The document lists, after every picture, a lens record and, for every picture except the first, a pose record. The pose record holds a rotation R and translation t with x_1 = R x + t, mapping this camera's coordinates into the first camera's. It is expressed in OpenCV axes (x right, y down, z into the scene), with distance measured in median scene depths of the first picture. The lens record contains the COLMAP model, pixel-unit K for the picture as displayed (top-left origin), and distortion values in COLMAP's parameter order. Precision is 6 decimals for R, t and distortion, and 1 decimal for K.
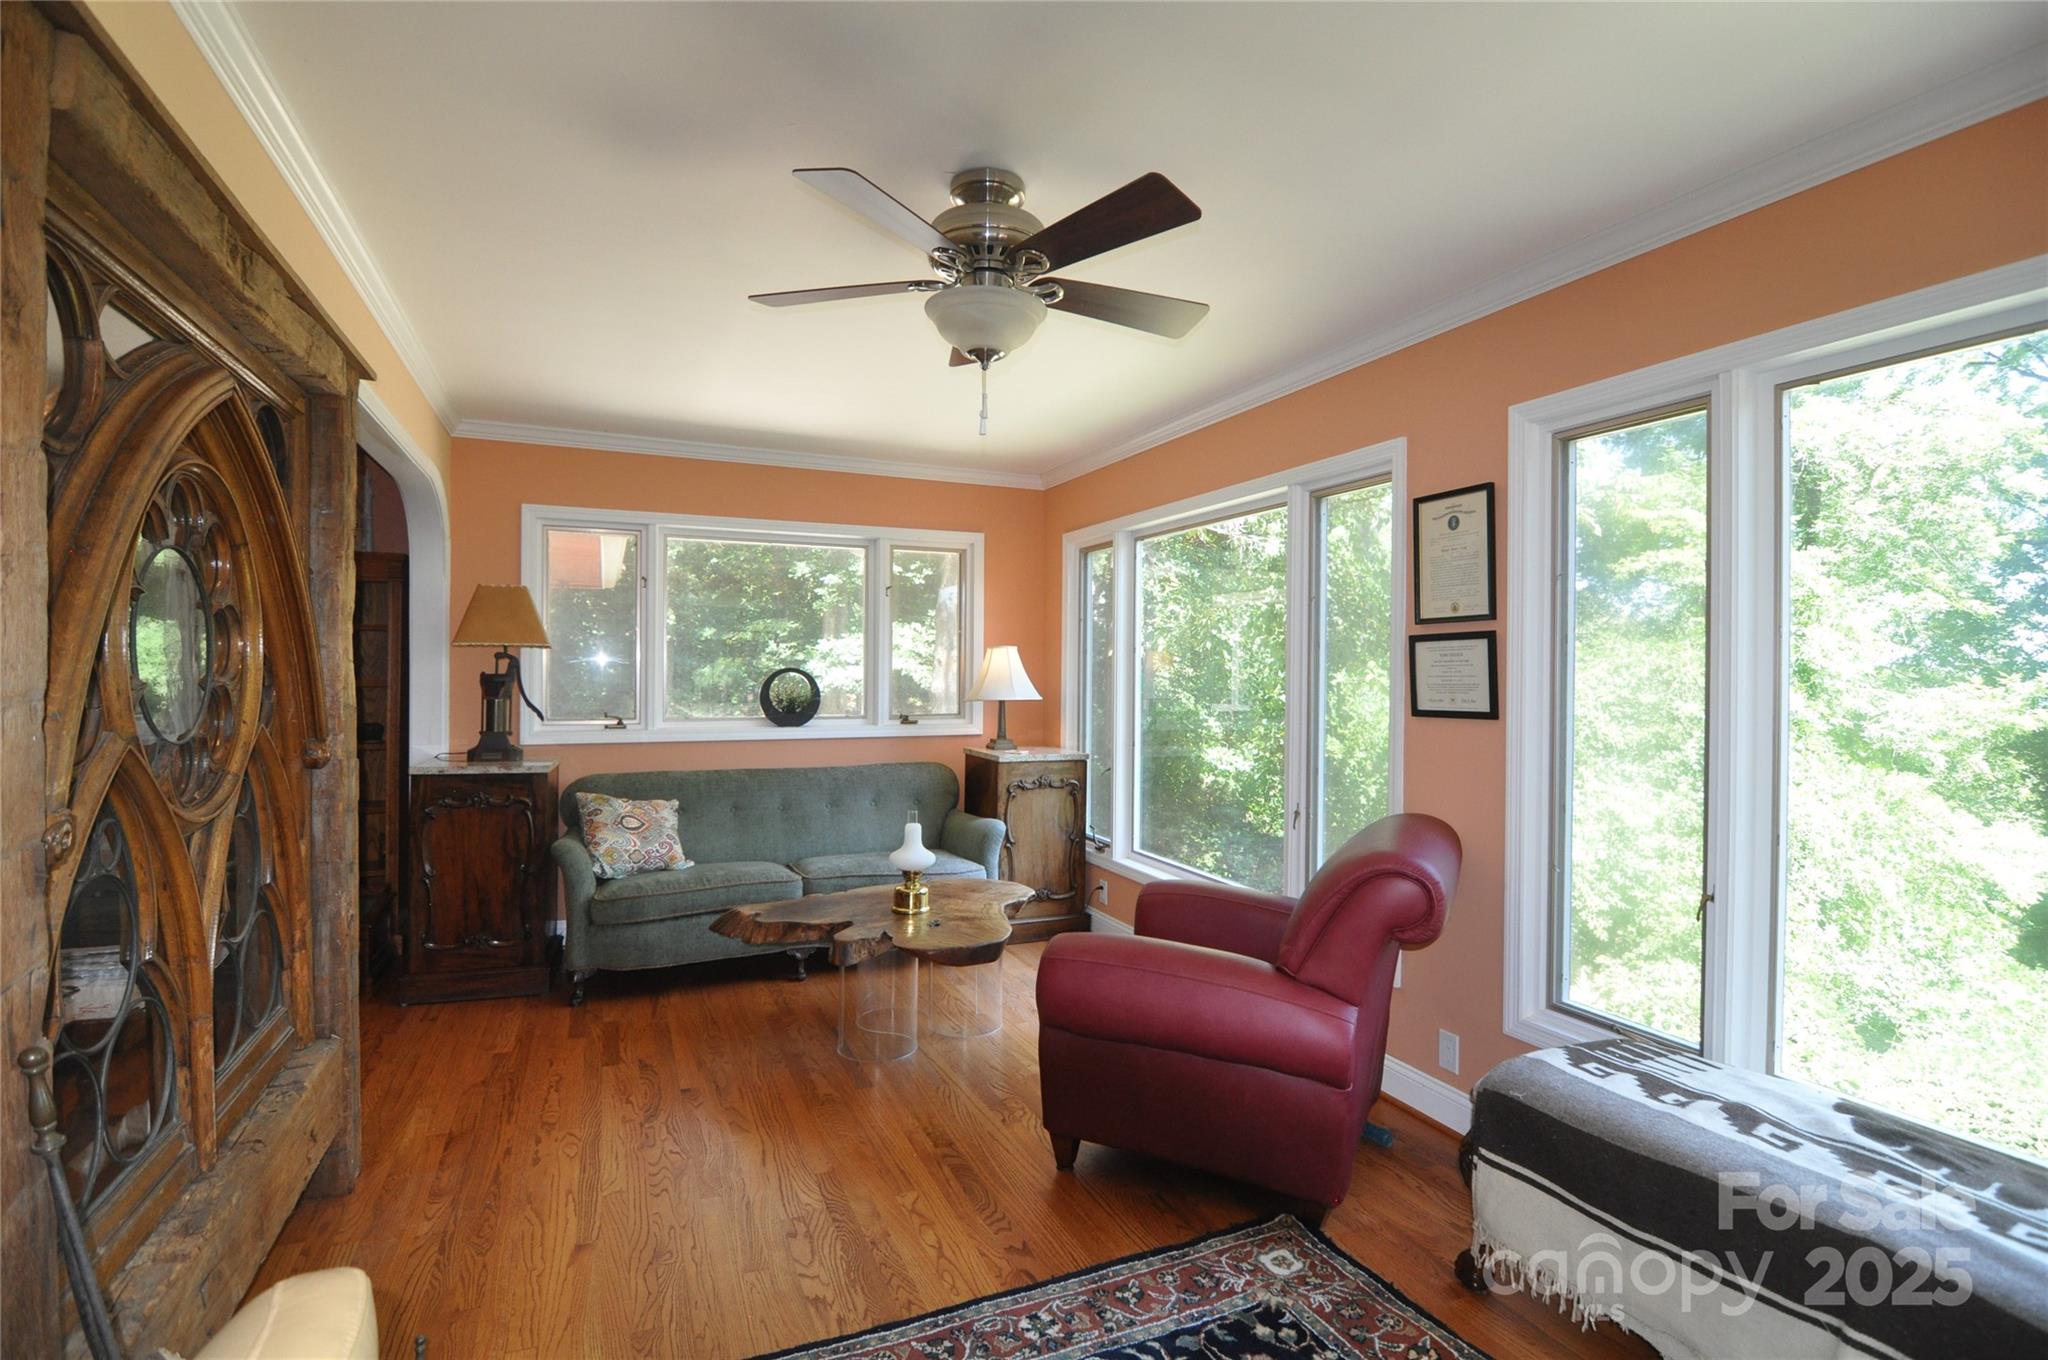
lens RADIAL K [[980.0, 0, 1024.0], [0, 980.0, 680.0], [0, 0, 1]] dist [-0.005884, -0.011466]
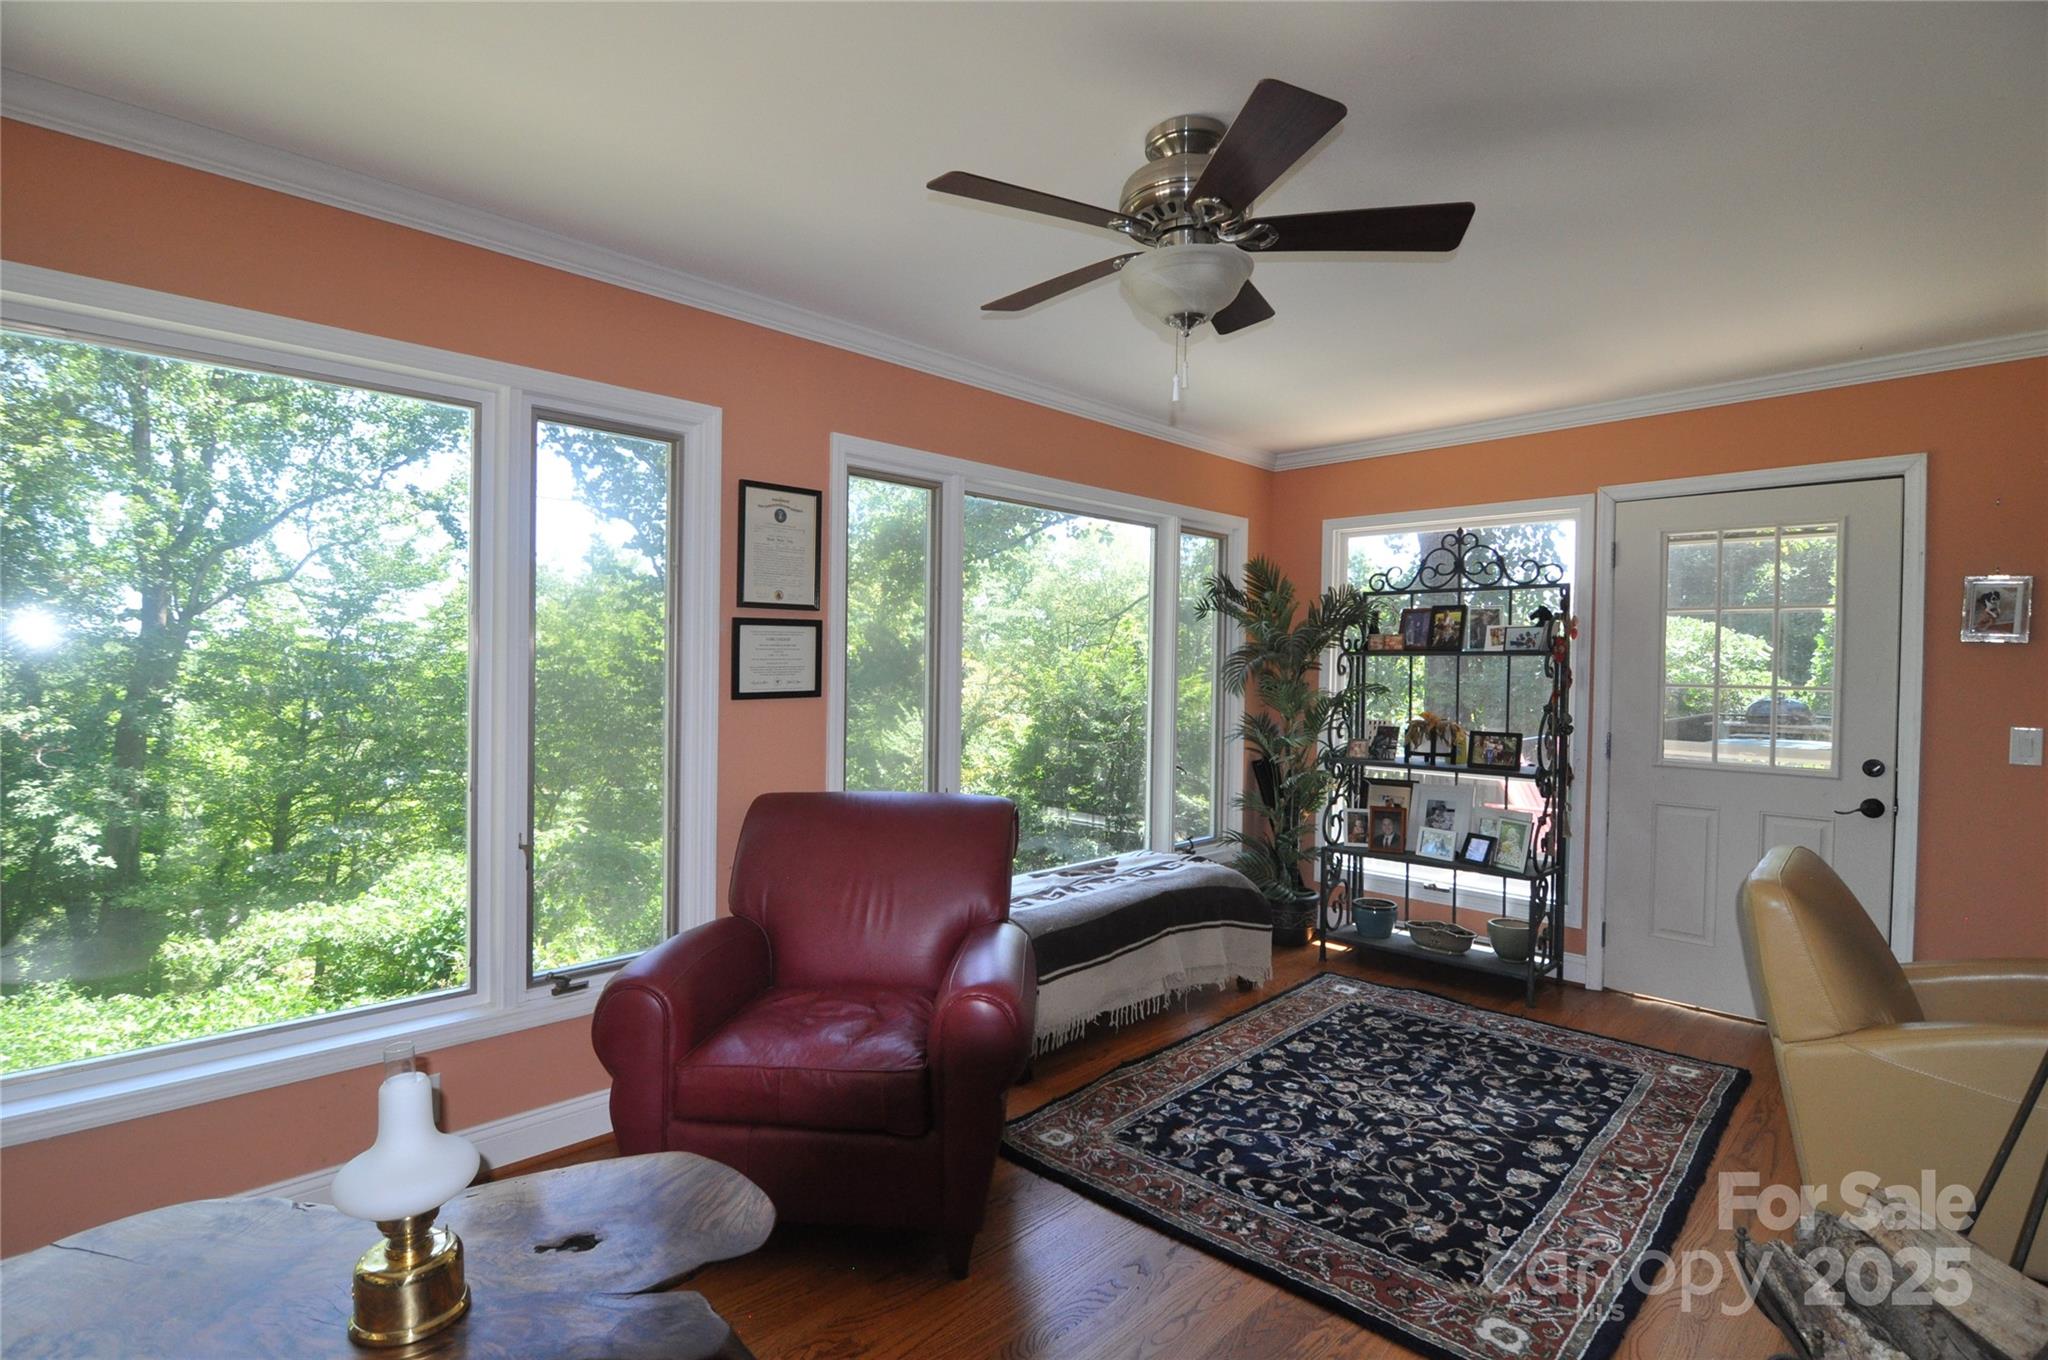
lens RADIAL K [[980.0, 0, 1024.0], [0, 980.0, 680.0], [0, 0, 1]] dist [-0.005884, -0.011466]
pose [[-0.367646, -0.027938, 0.929546, -0.656210], [-0.006010, 0.999599, 0.027667, -0.012422], [-0.929946, 0.004585, -0.367666, 1.142285]]
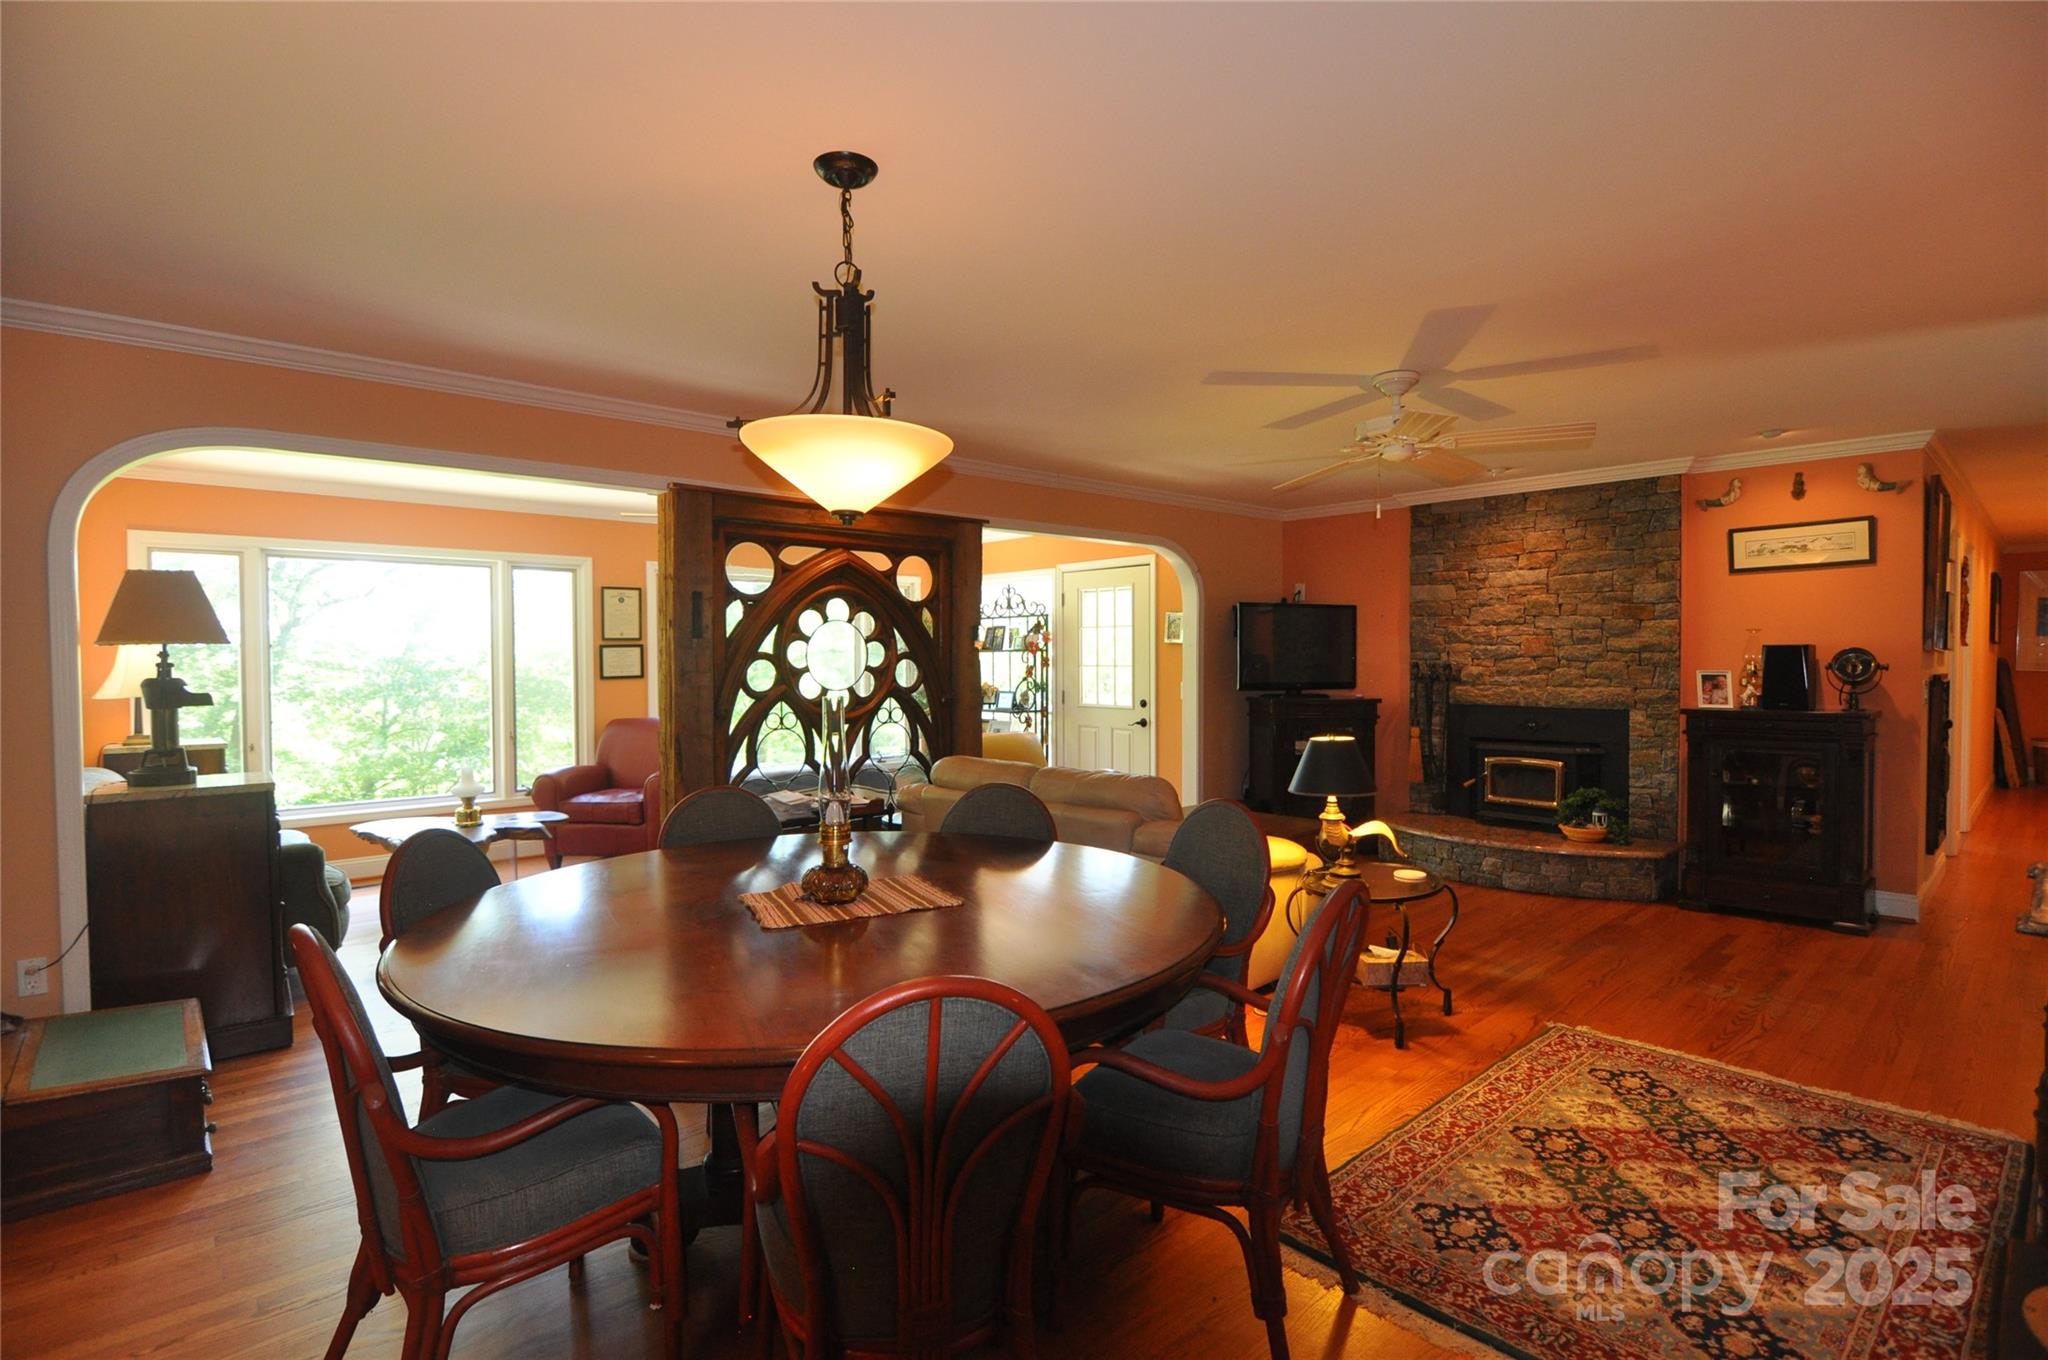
lens RADIAL K [[980.0, 0, 1024.0], [0, 980.0, 680.0], [0, 0, 1]] dist [-0.005884, -0.011466]
pose [[-0.323190, -0.029923, 0.945861, -2.228491], [0.013767, 0.999246, 0.036315, -0.034227], [-0.946234, 0.024758, -0.322534, 0.836366]]
